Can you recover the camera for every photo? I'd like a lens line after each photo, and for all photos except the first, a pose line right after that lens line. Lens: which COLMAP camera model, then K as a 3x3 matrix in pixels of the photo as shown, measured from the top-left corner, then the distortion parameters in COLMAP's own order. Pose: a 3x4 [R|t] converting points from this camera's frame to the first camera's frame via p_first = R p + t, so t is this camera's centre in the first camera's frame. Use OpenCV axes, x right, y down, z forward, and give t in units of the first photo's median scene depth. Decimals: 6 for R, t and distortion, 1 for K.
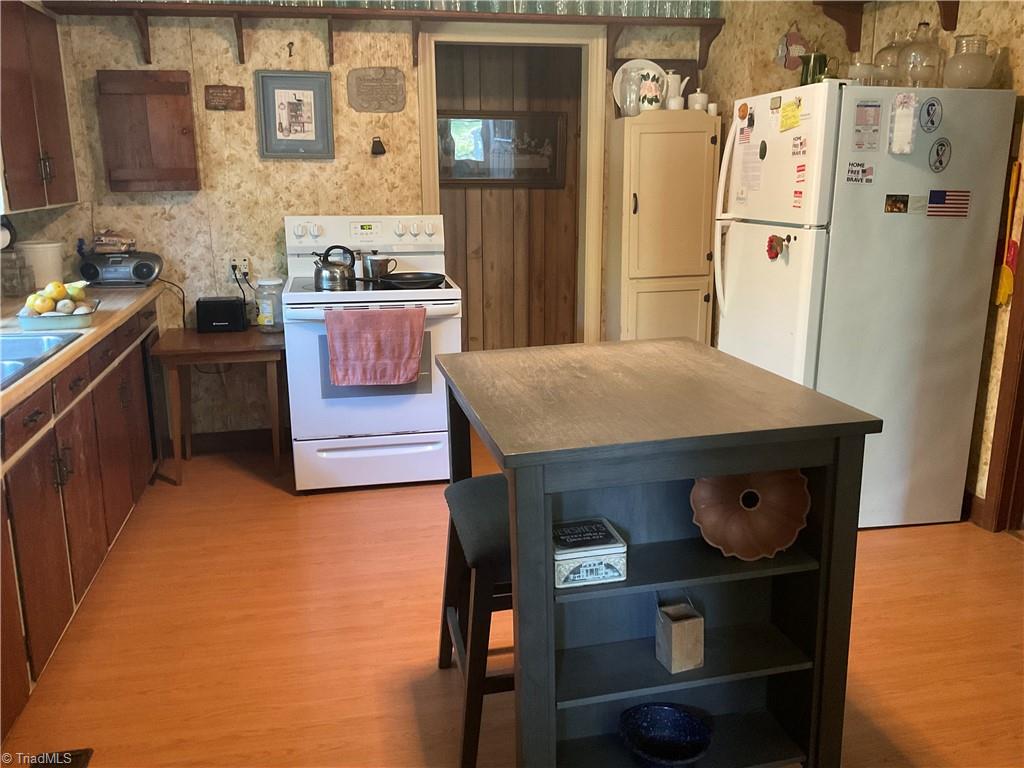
lens RADIAL K [[842.1, 0, 512.0], [0, 842.1, 384.0], [0, 0, 1]] dist [0.094818, -0.188372]
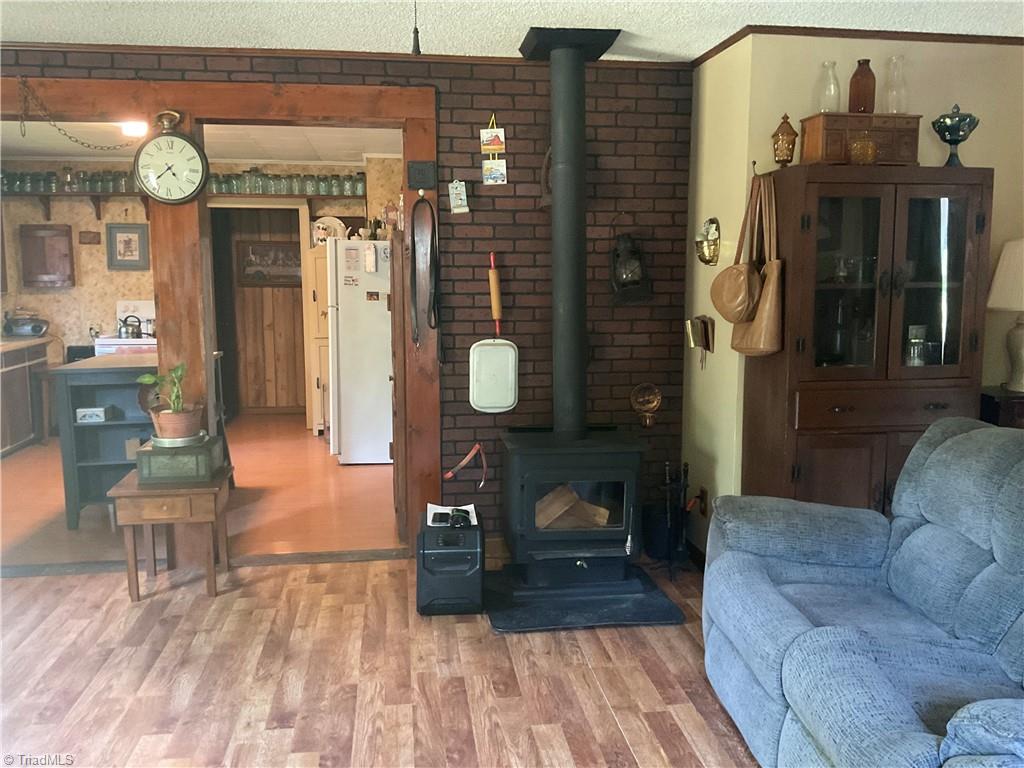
lens RADIAL K [[842.1, 0, 512.0], [0, 842.1, 384.0], [0, 0, 1]] dist [0.094818, -0.188372]
pose [[0.997119, 0.016267, -0.074090, 0.714337], [-0.024822, 0.992933, -0.116054, 0.170296], [0.071678, 0.117559, 0.990476, -0.725519]]
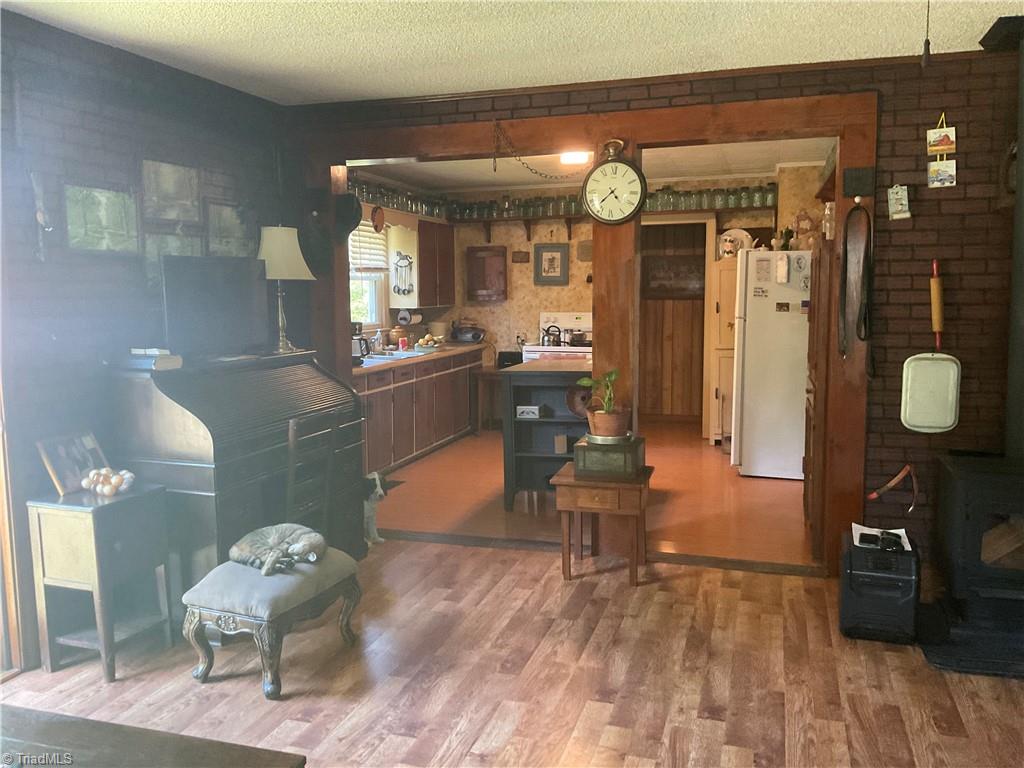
lens RADIAL K [[842.1, 0, 512.0], [0, 842.1, 384.0], [0, 0, 1]] dist [0.094818, -0.188372]
pose [[0.871853, 0.053940, -0.486788, 0.669930], [-0.116593, 0.988201, -0.099321, 0.182193], [0.475687, 0.143349, 0.867855, -0.769177]]
